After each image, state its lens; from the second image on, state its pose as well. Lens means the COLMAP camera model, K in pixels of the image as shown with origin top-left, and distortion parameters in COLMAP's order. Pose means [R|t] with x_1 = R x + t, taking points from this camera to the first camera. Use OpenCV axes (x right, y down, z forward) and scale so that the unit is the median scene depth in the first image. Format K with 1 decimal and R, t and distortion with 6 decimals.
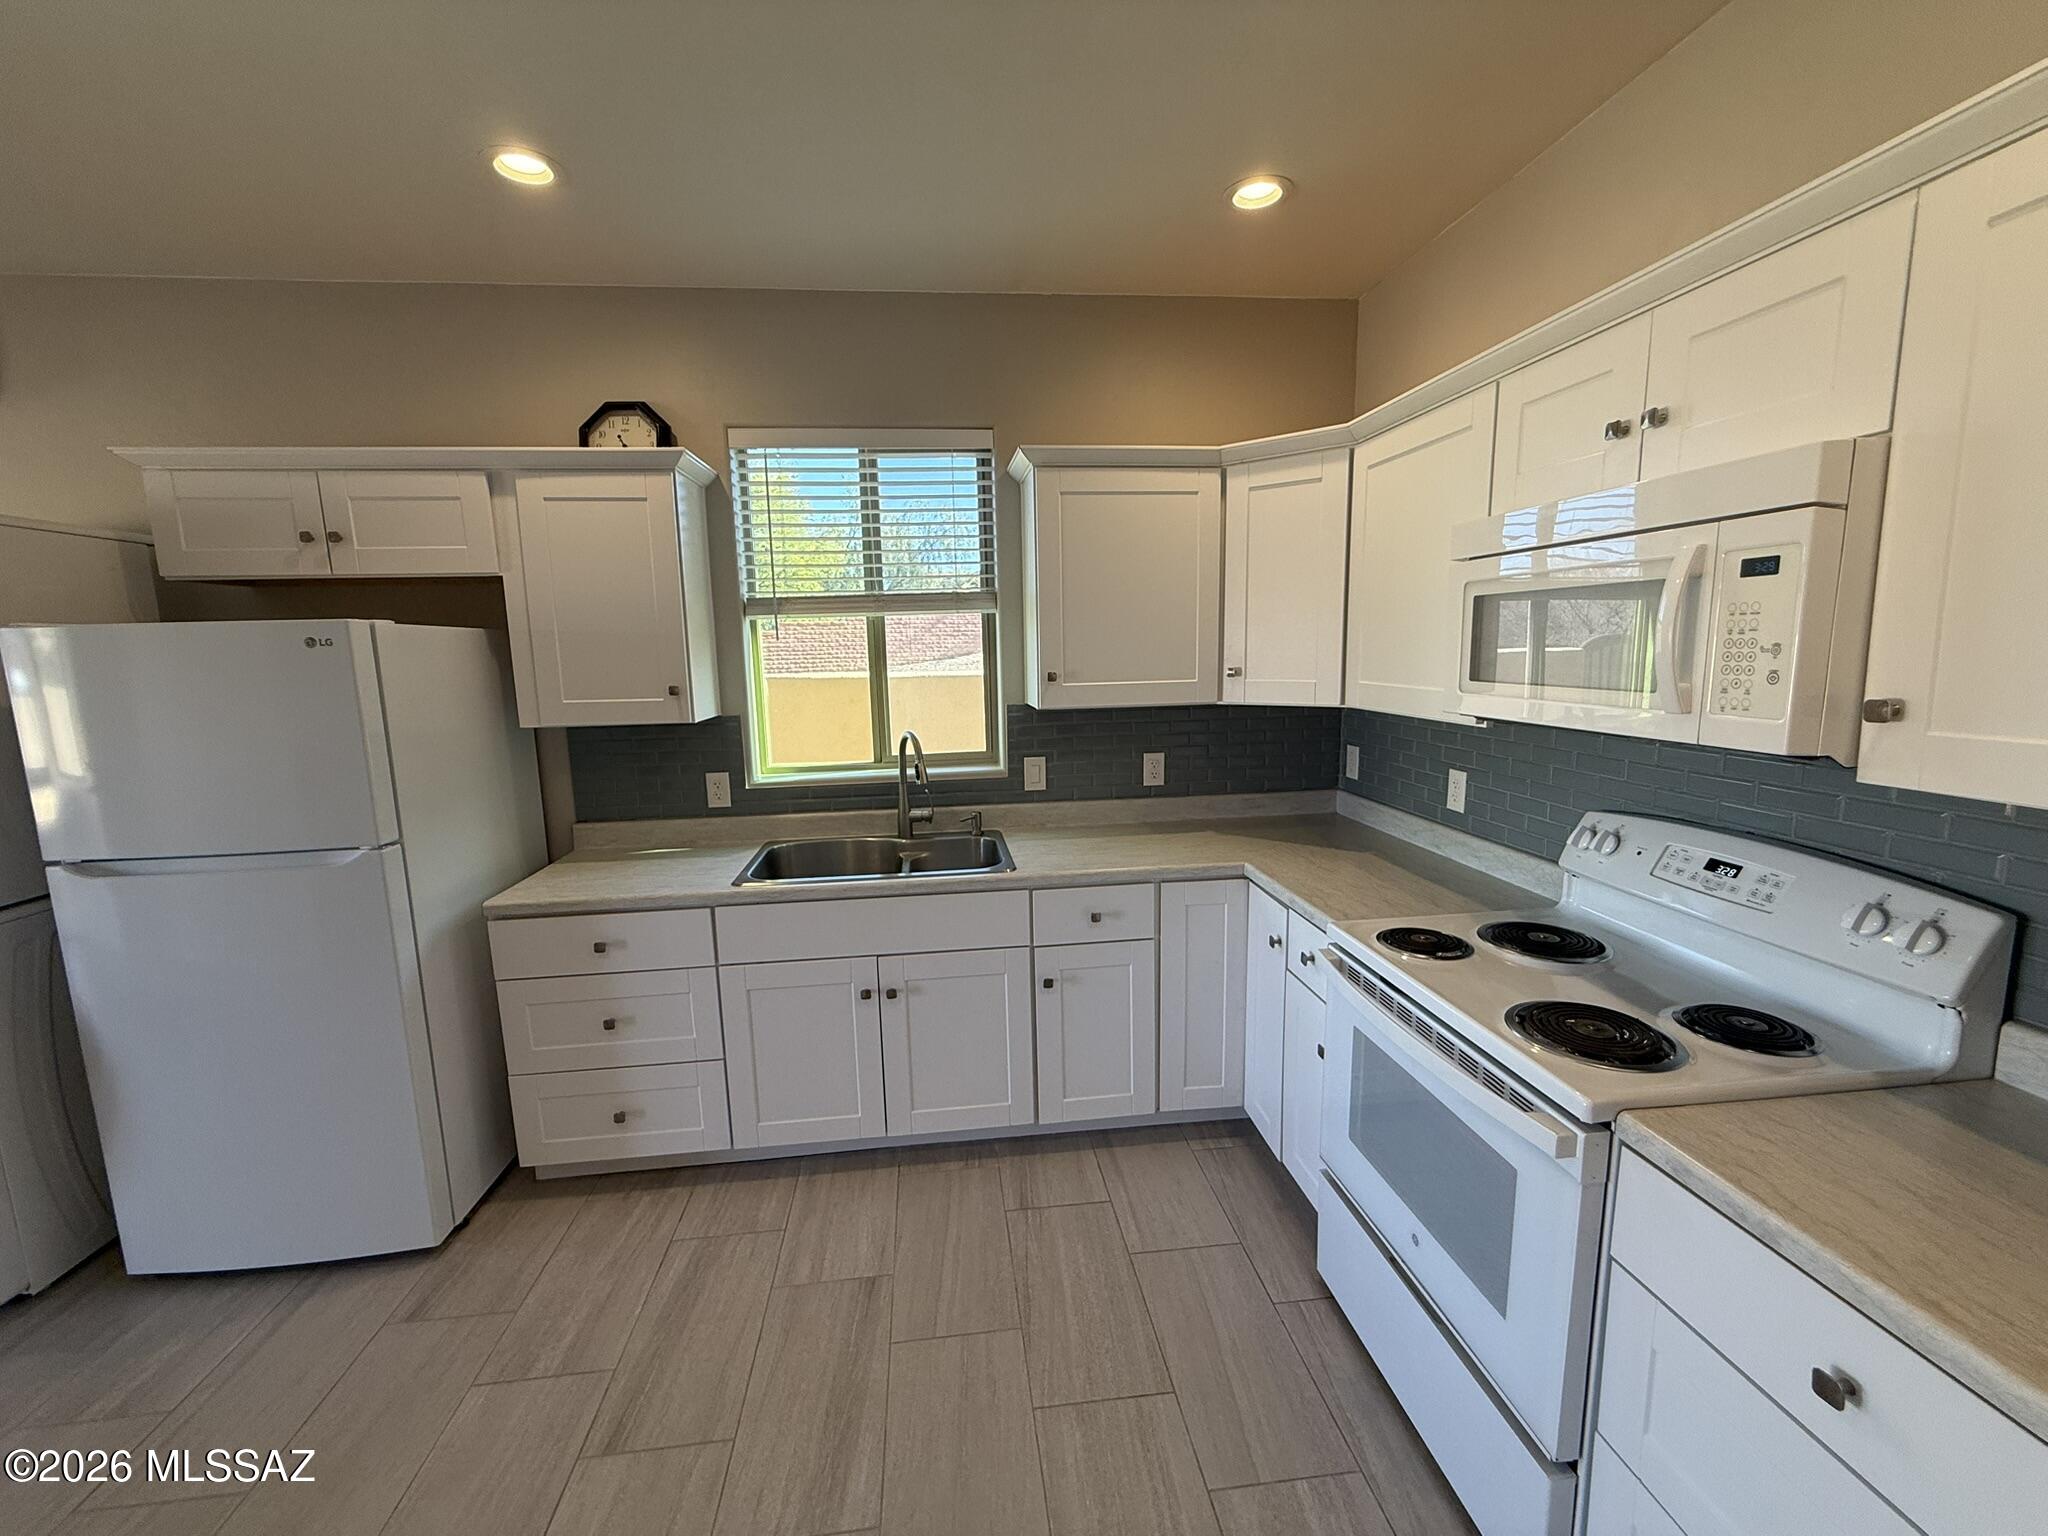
lens RADIAL K [[817.0, 0, 1021.0], [0, 817.0, 768.8], [0, 0, 1]] dist [-0.000867, -0.000117]
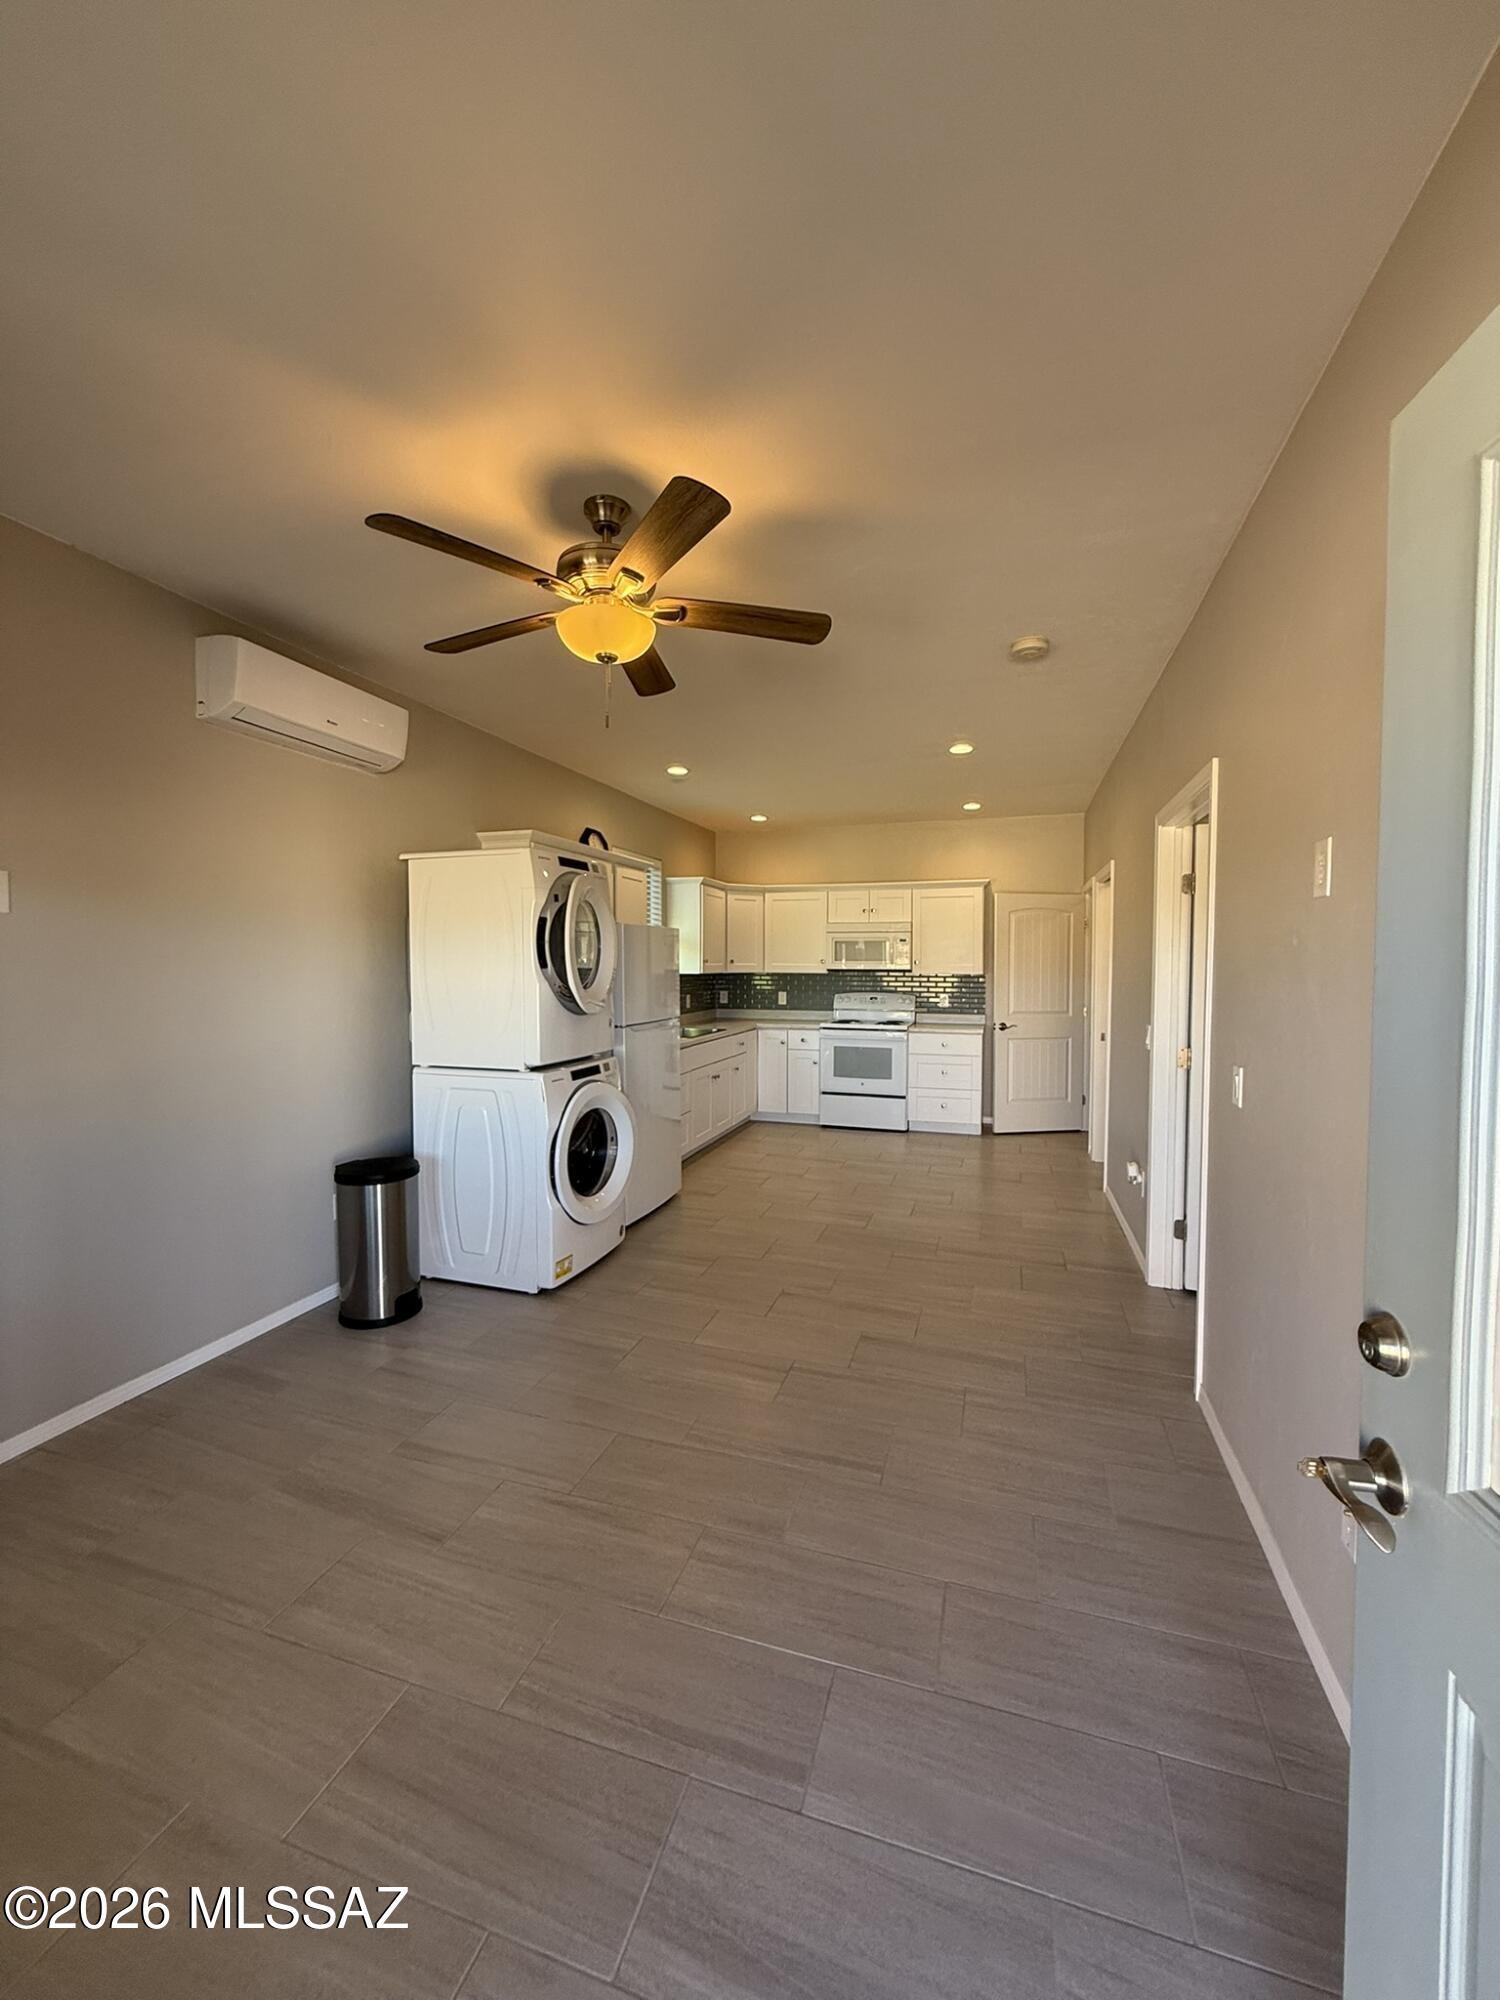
lens RADIAL K [[797.8, 0, 749.8], [0, 797.8, 996.3], [0, 0, 1]] dist [-0.000867, -0.000117]
pose [[0.404751, -0.017743, 0.914255, -2.966212], [0.124925, 0.991511, -0.036063, 0.144522], [-0.905853, 0.128810, 0.403531, -0.207020]]
